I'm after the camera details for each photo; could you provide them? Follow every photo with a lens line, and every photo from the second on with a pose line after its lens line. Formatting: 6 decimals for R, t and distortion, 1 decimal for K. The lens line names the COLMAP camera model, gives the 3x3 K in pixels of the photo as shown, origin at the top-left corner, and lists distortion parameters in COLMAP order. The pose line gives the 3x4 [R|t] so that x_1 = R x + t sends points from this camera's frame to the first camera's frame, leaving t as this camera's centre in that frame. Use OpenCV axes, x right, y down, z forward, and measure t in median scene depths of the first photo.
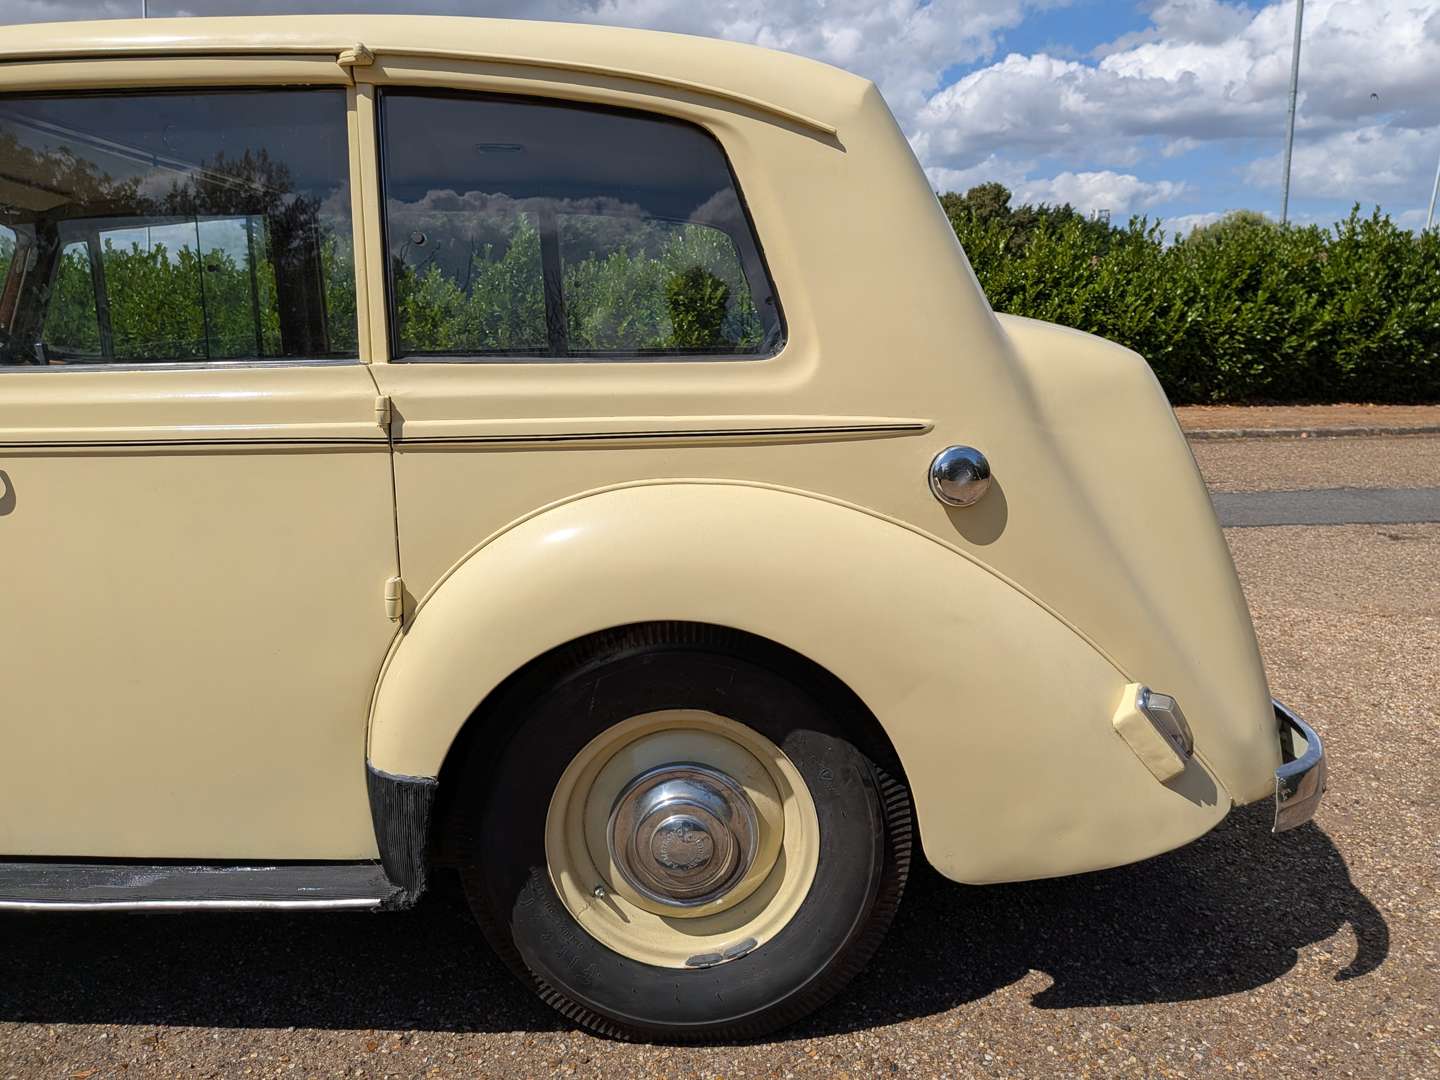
lens RADIAL K [[1076.2, 0, 725.2], [0, 1076.2, 520.0], [0, 0, 1]] dist [0.009290, -0.004125]
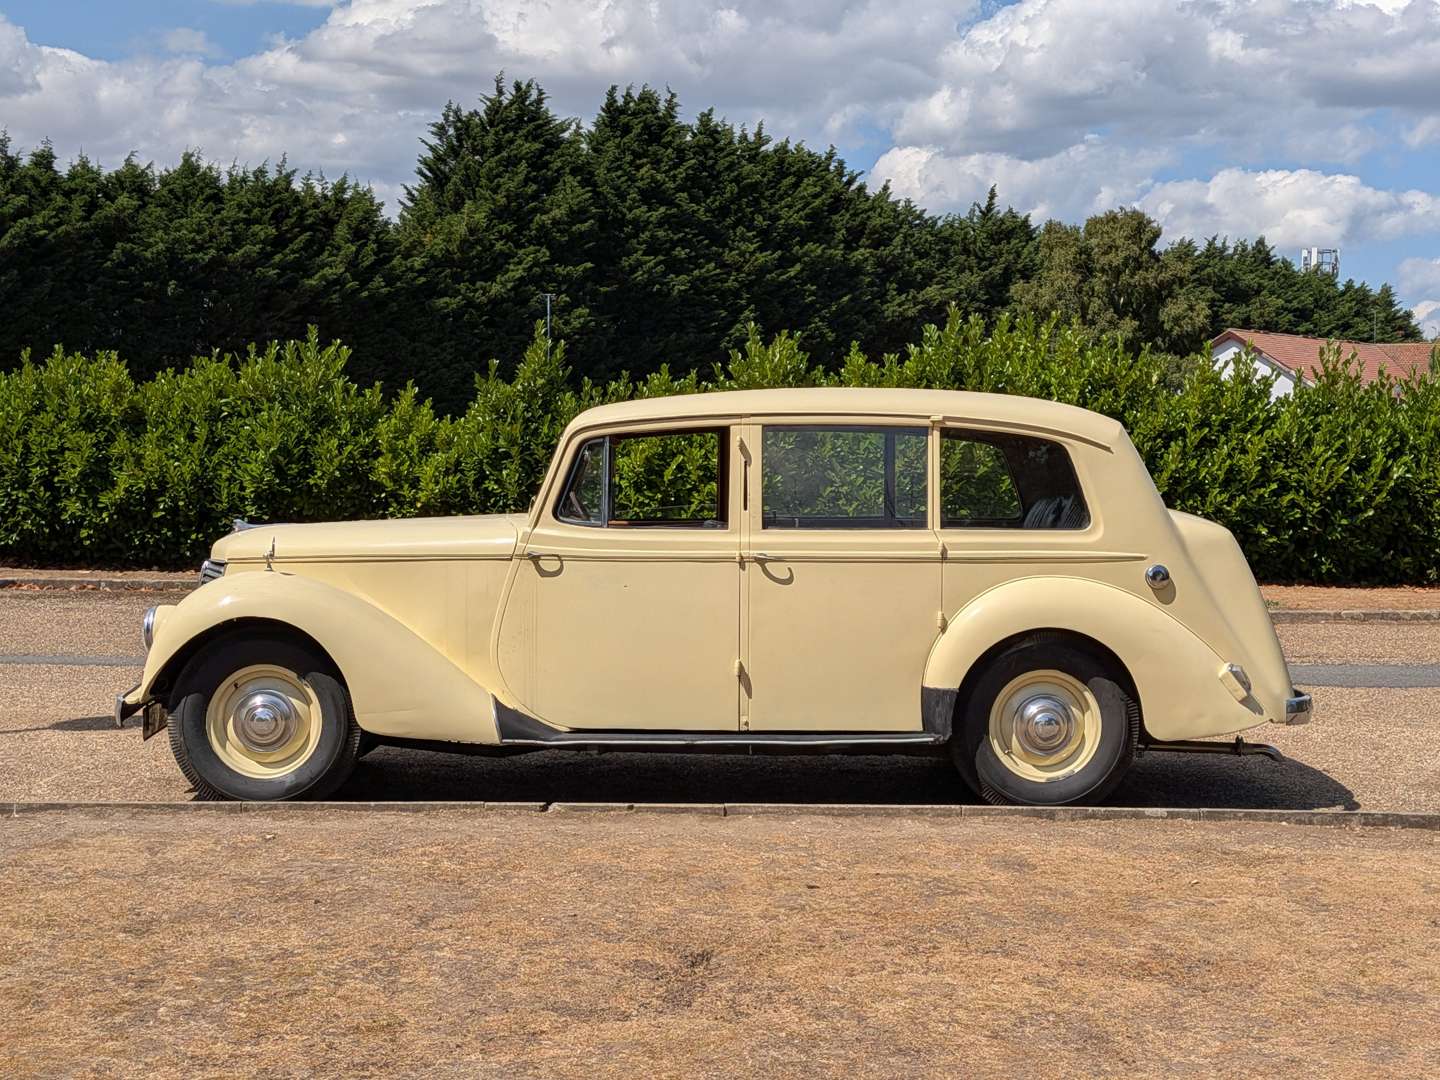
lens RADIAL K [[2097.4, 0, 720.4], [0, 2097.4, 548.8], [0, 0, 1]] dist [0.032025, 0.000000]
pose [[0.998611, 0.019318, 0.049017, -0.131361], [-0.012938, 0.991783, -0.127278, 0.066747], [-0.051073, 0.126467, 0.990655, -0.481252]]
